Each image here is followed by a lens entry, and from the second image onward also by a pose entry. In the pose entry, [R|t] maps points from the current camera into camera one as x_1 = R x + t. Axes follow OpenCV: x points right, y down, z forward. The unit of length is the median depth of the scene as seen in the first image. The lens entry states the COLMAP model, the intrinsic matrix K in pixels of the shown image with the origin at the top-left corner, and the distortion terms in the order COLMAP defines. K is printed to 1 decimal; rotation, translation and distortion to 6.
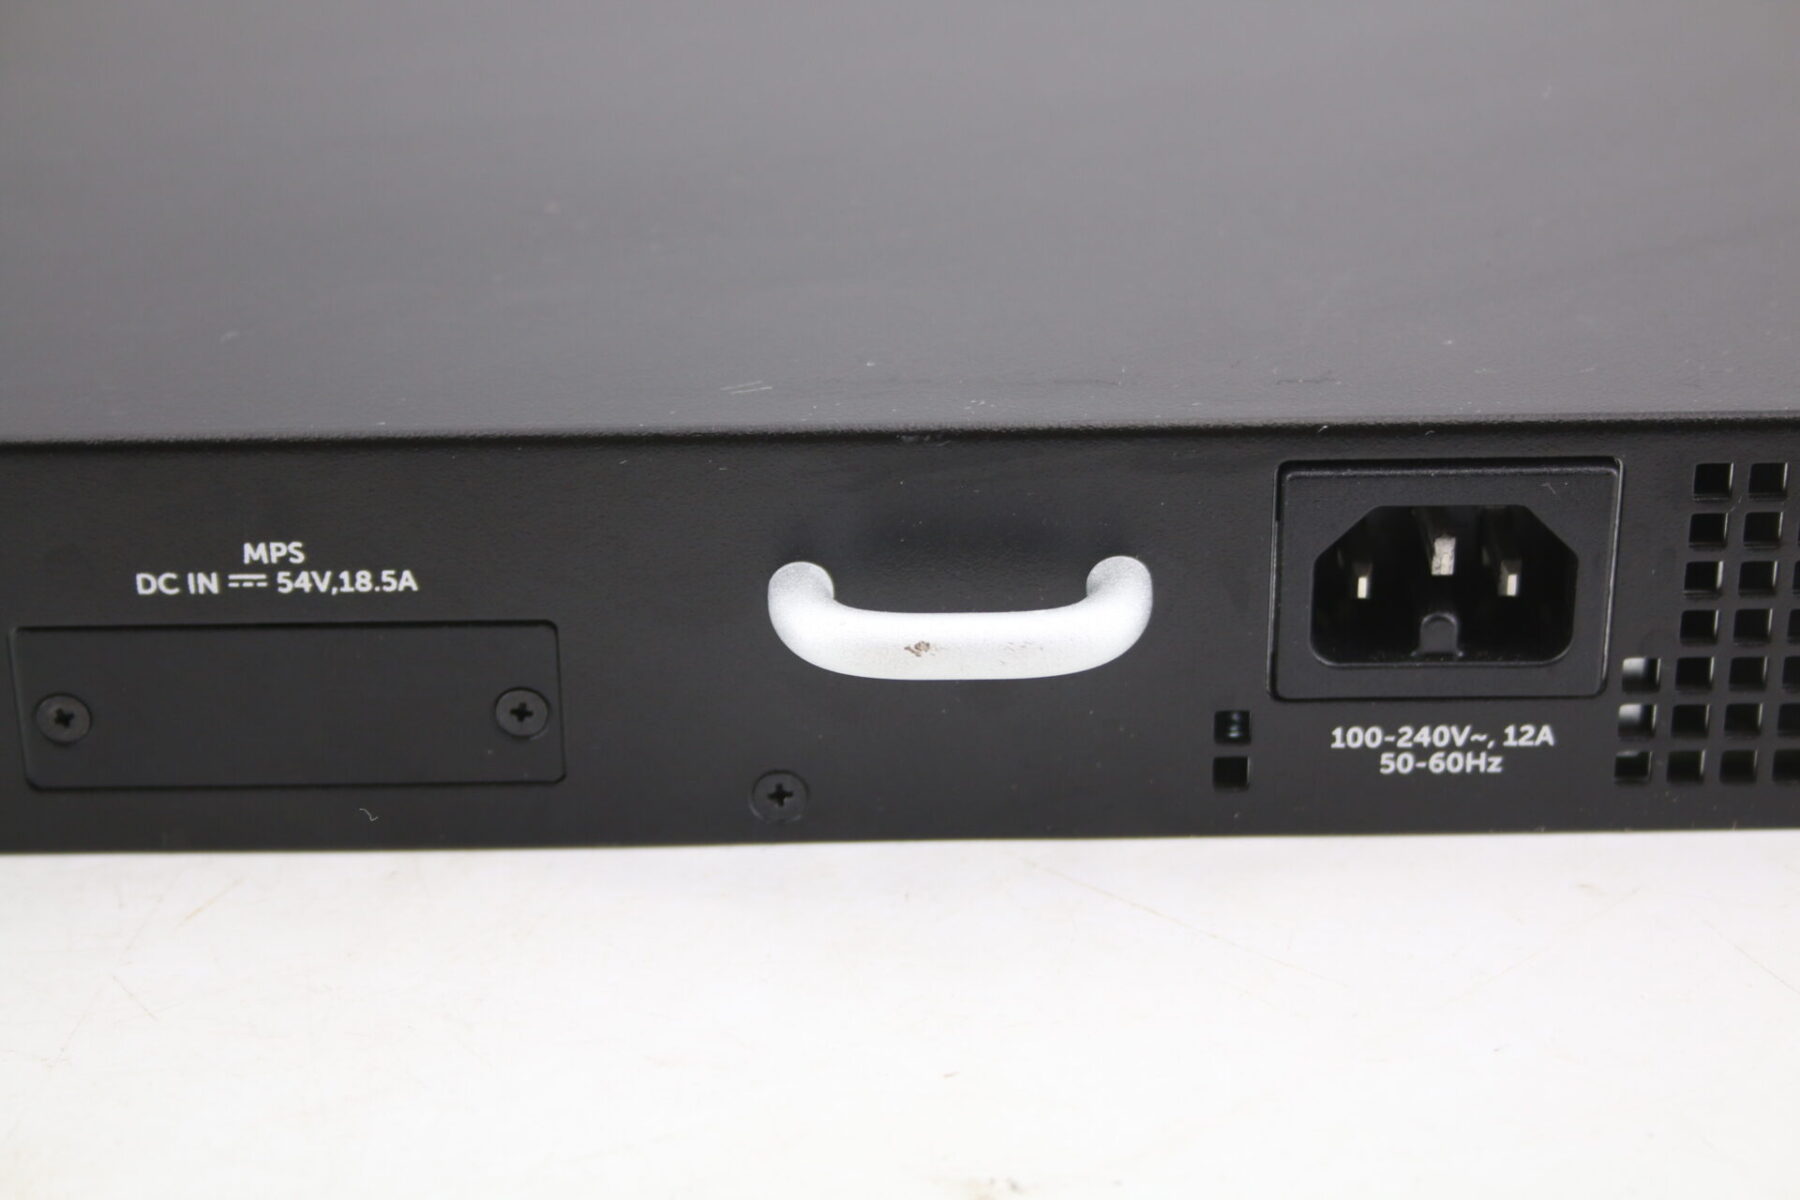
lens RADIAL K [[4005.5, 0, 903.6], [0, 4005.5, 599.0], [0, 0, 1]] dist [0.022834, 0.000000]
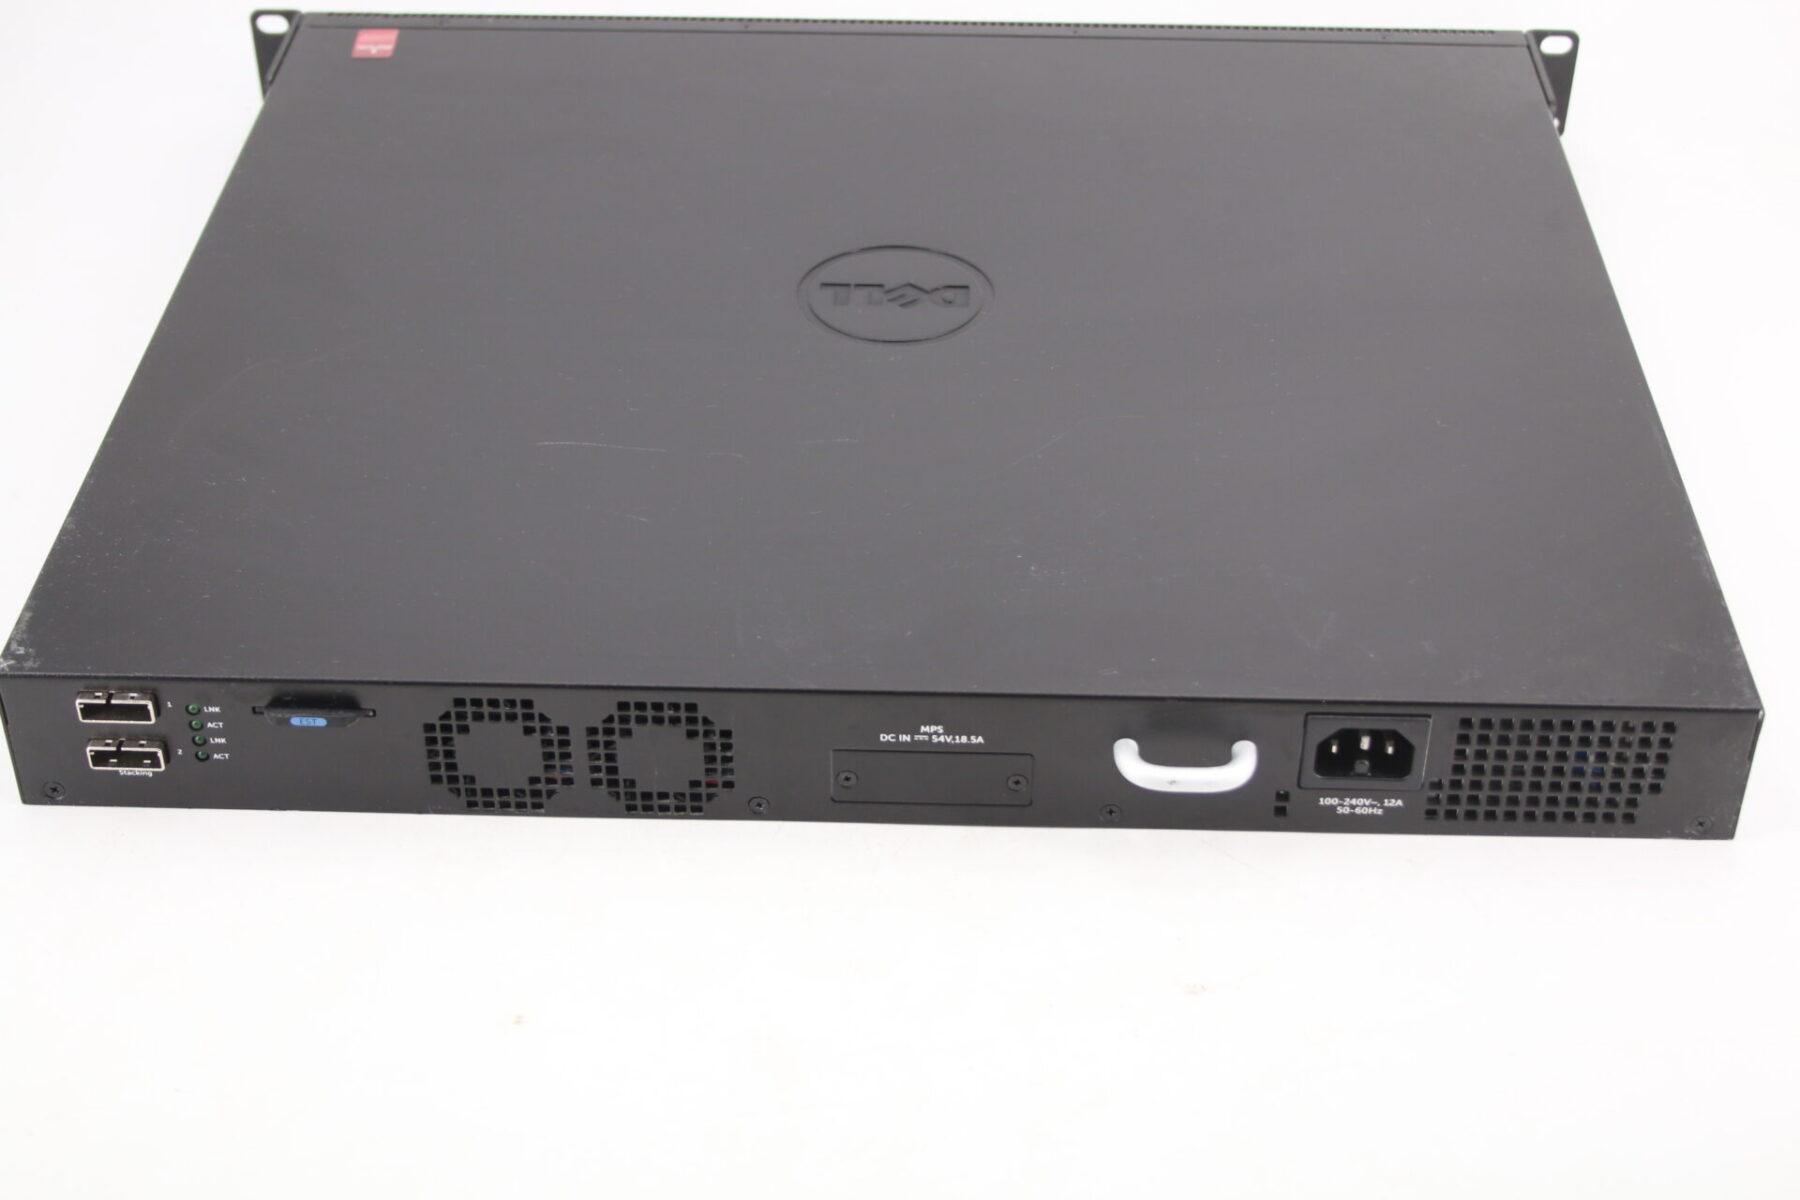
lens RADIAL K [[2826.8, 0, 897.0], [0, 2826.8, 600.1], [0, 0, 1]] dist [-0.020216, 0.000000]
pose [[0.999117, 0.034028, -0.024659, -0.133876], [-0.029417, 0.985370, 0.167871, -0.408979], [0.030011, -0.166997, 0.985501, -0.850550]]
